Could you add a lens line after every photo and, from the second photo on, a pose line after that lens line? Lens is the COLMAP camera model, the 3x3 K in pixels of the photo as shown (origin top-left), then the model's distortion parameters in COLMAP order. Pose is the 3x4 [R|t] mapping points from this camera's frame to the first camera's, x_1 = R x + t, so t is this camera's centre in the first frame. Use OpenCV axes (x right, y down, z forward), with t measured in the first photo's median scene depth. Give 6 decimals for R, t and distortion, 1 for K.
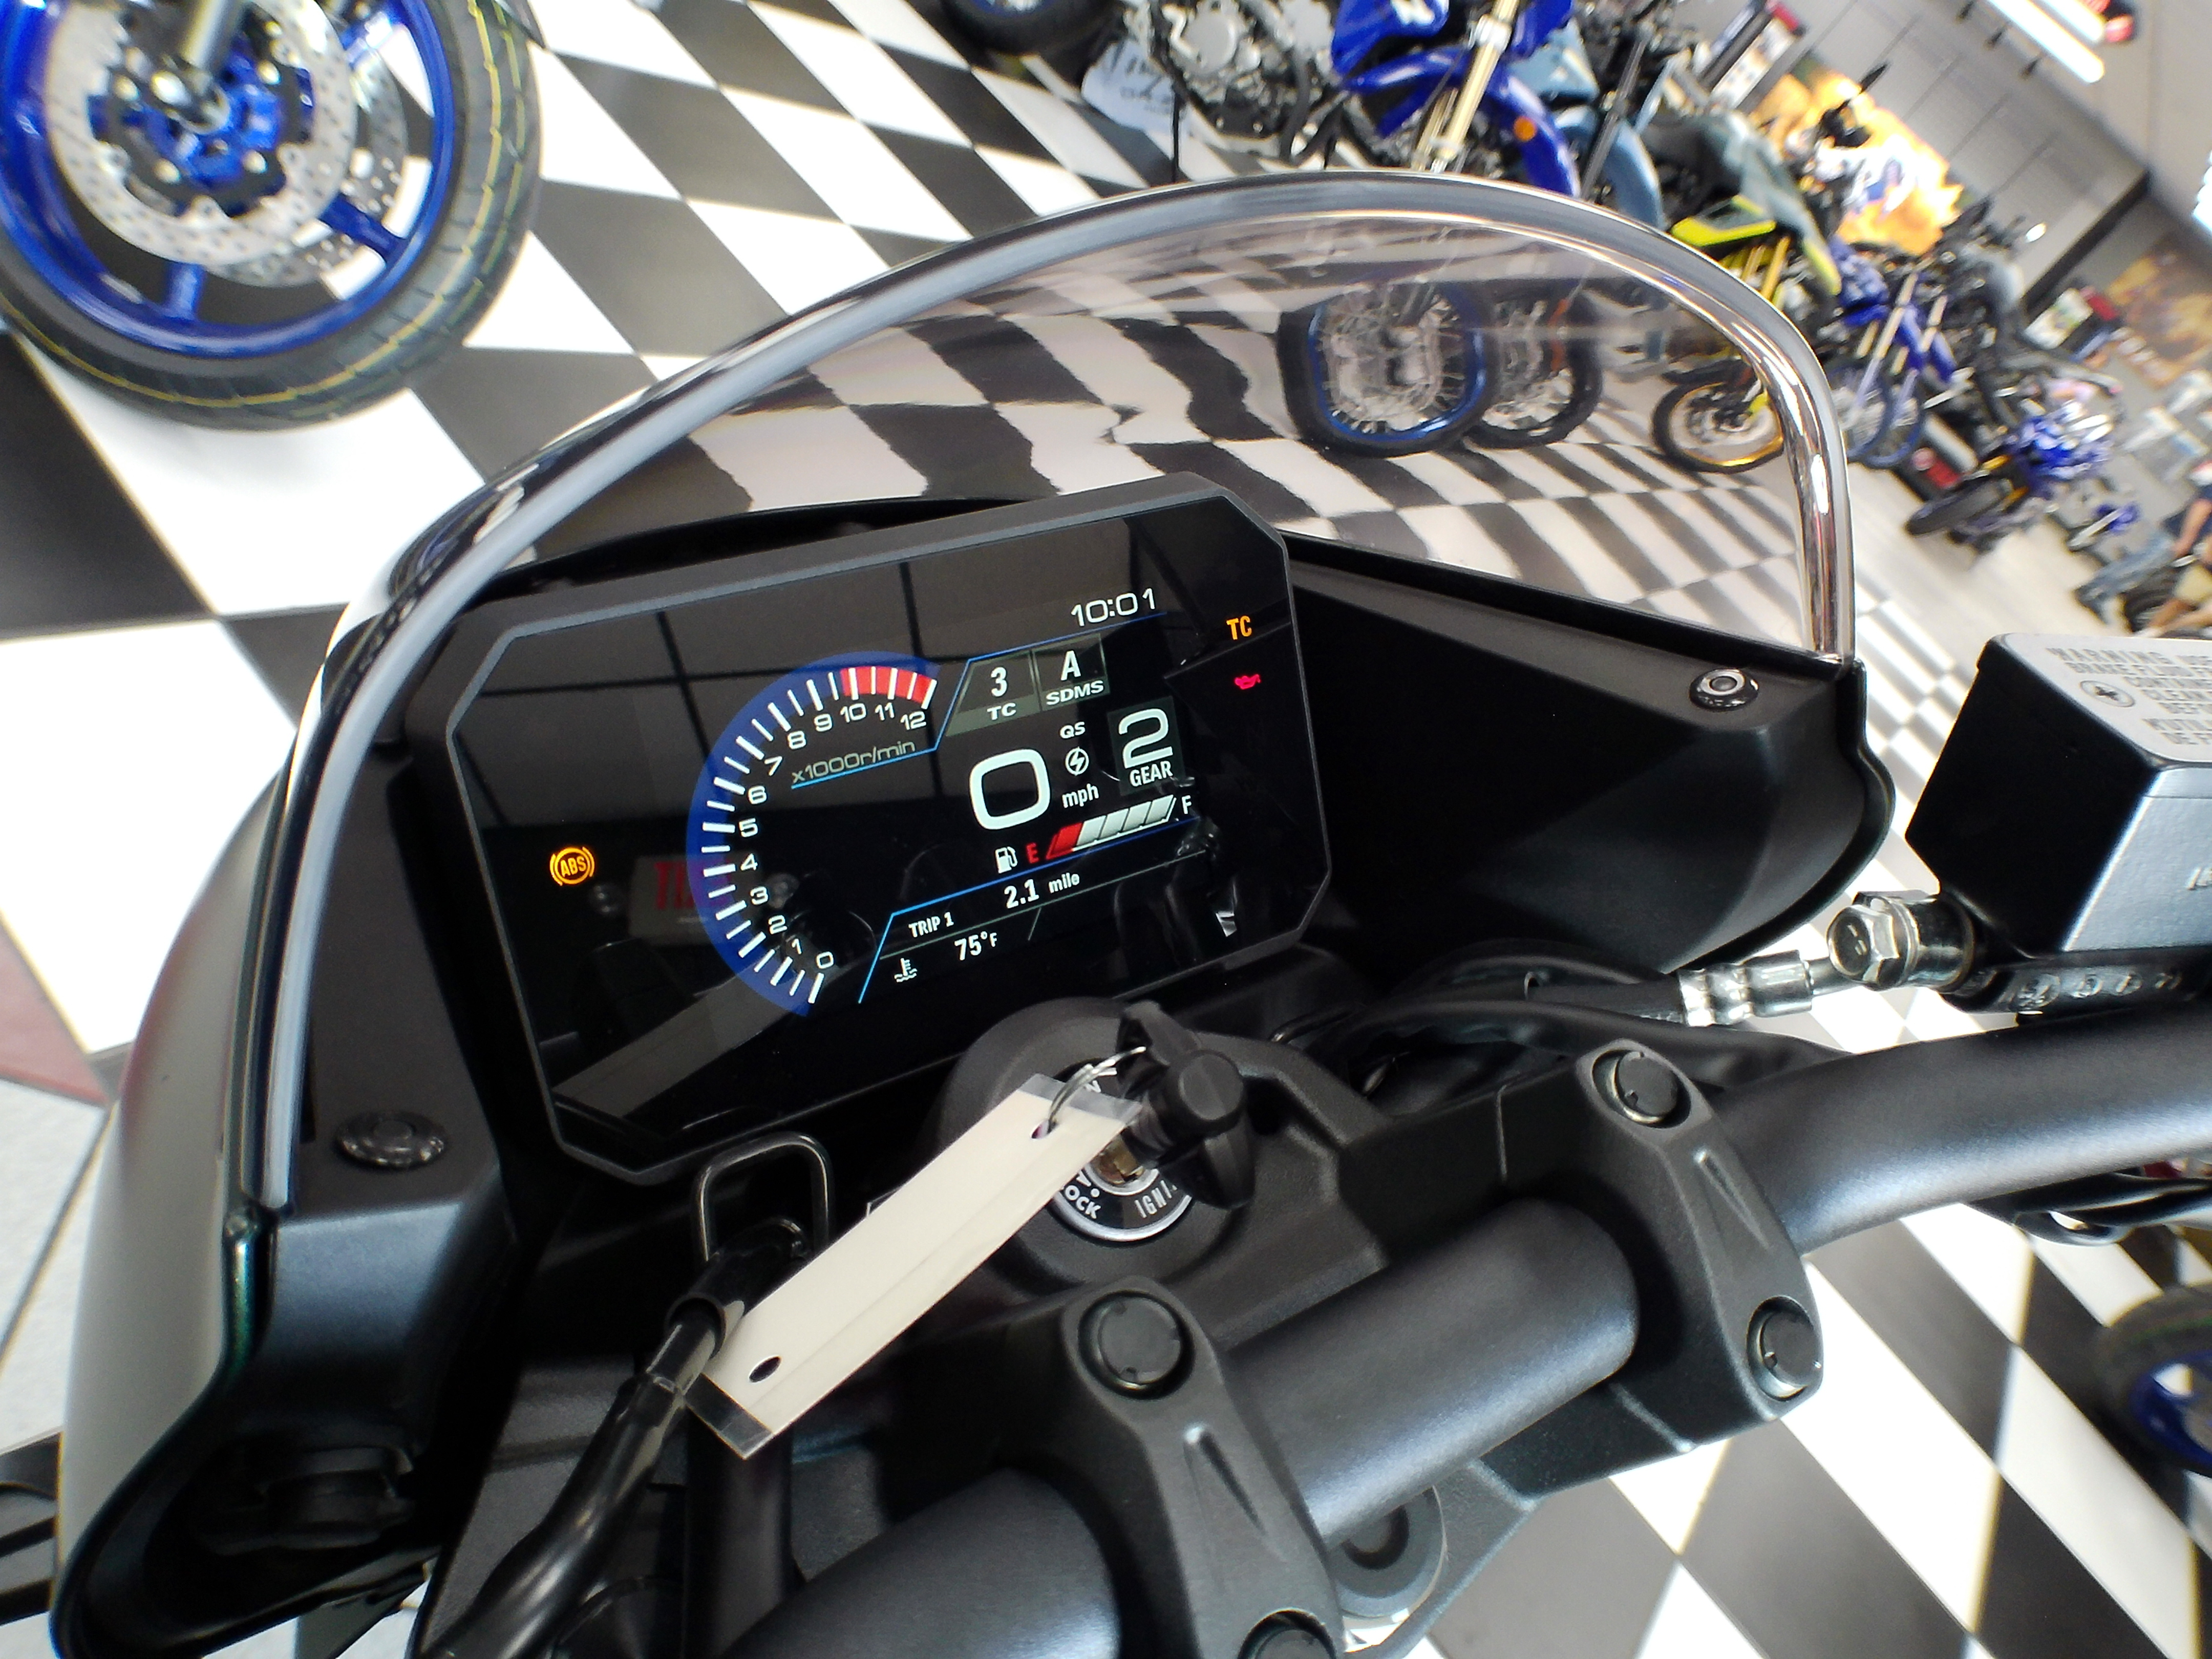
lens RADIAL K [[1591.3, 0, 1202.2], [0, 1591.3, 828.3], [0, 0, 1]] dist [-0.033020, 0.002339]
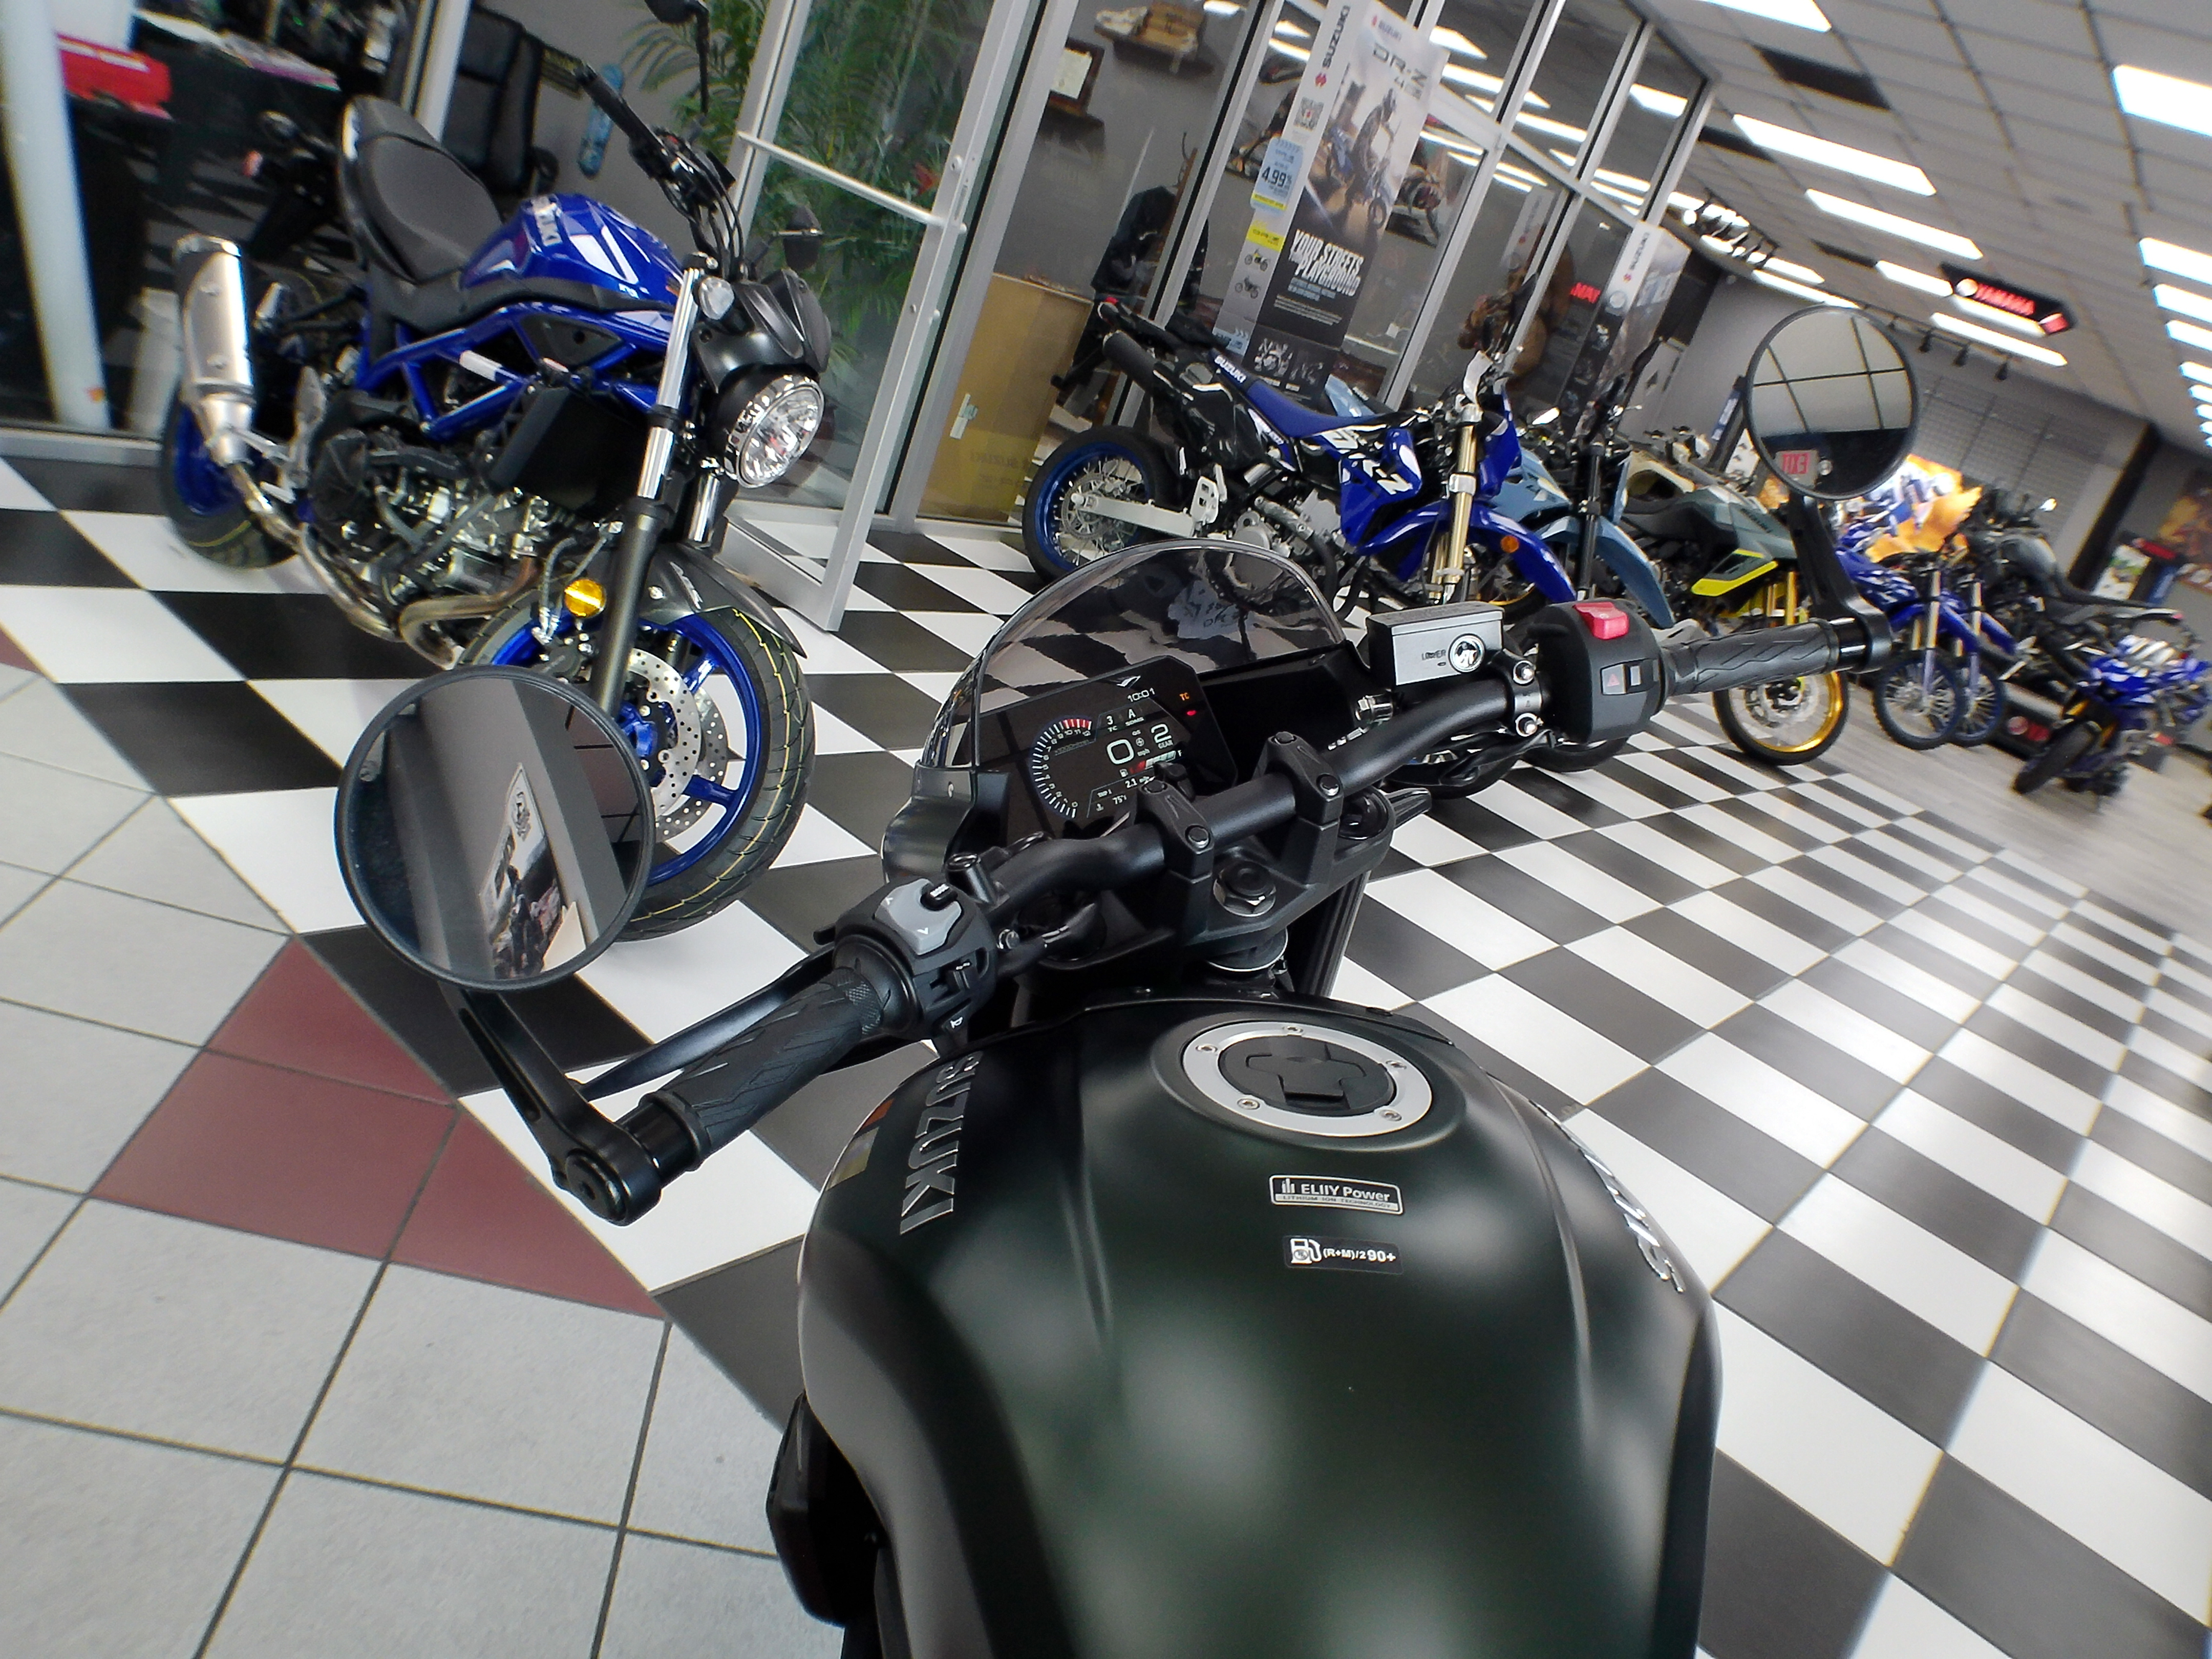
lens RADIAL K [[1591.3, 0, 1202.2], [0, 1591.3, 828.3], [0, 0, 1]] dist [-0.033020, 0.002339]
pose [[0.965202, -0.247564, -0.084244, 0.017554], [0.211895, 0.929188, -0.302836, 0.073201], [0.153250, 0.274447, 0.949312, -0.128526]]
